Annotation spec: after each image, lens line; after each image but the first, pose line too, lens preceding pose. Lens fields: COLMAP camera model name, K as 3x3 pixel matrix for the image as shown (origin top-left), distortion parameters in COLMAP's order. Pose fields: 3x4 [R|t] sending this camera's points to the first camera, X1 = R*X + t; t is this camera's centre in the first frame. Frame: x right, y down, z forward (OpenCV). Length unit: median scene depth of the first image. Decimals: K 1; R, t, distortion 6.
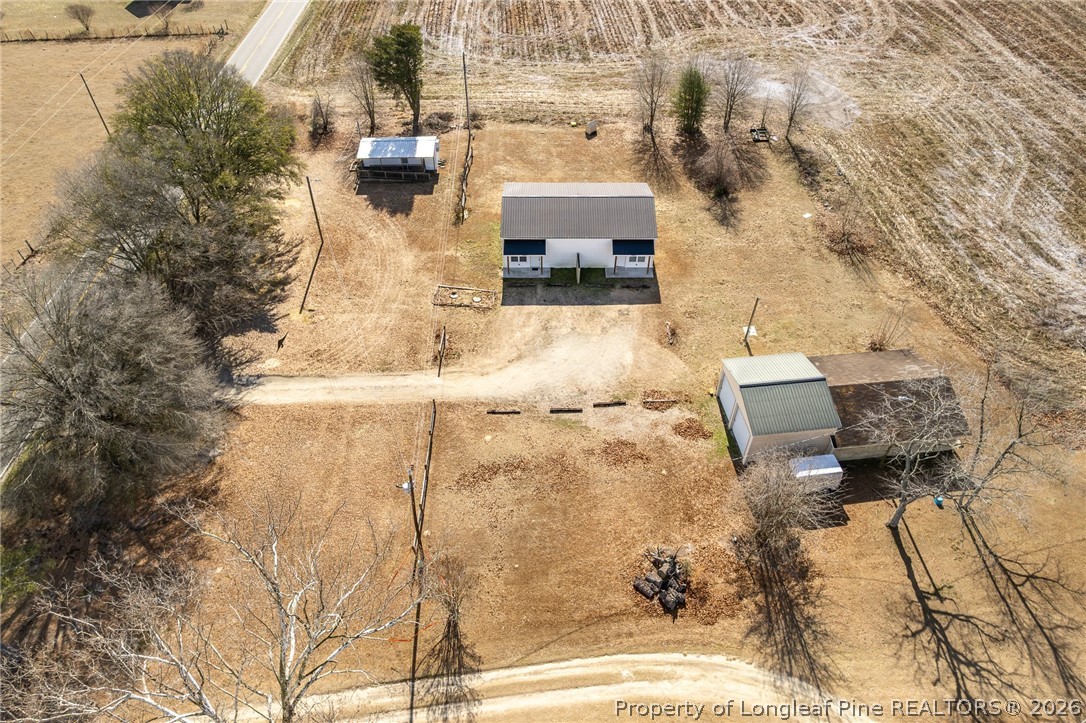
lens RADIAL K [[700.9, 0, 543.0], [0, 700.9, 361.5], [0, 0, 1]] dist [-0.086863, 0.079914]
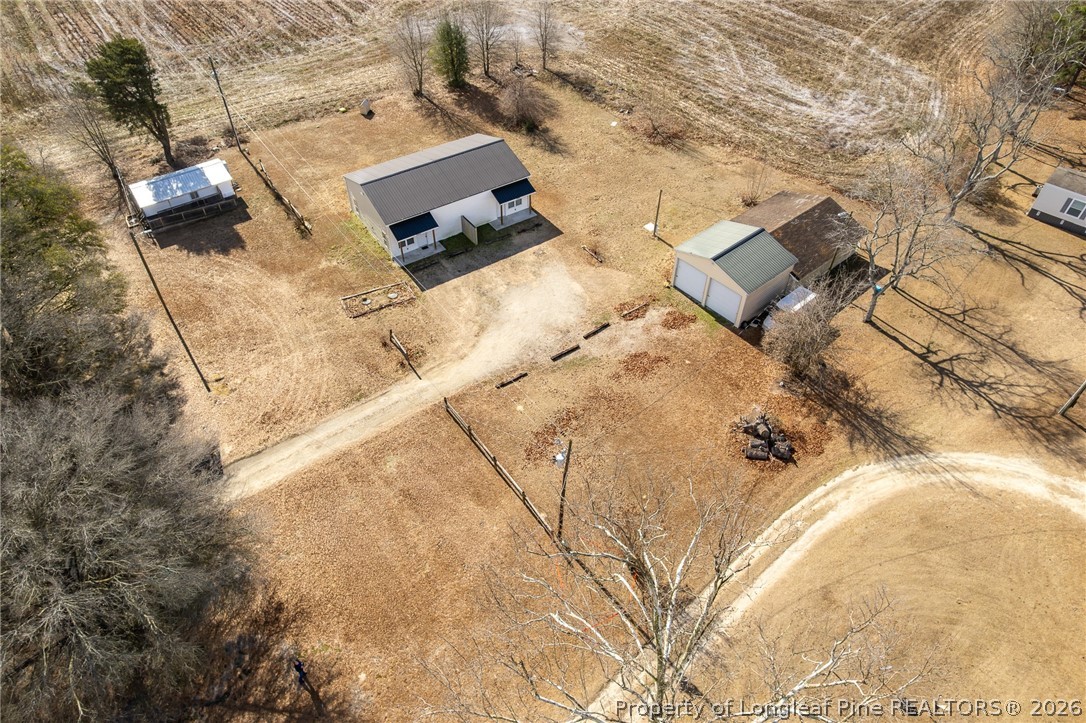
lens RADIAL K [[700.9, 0, 543.0], [0, 700.9, 361.5], [0, 0, 1]] dist [-0.086863, 0.079914]
pose [[0.829086, -0.394855, 0.395861, -0.311637], [0.393503, 0.915046, 0.088574, -0.014114], [-0.397205, 0.082337, 0.914029, 0.102065]]
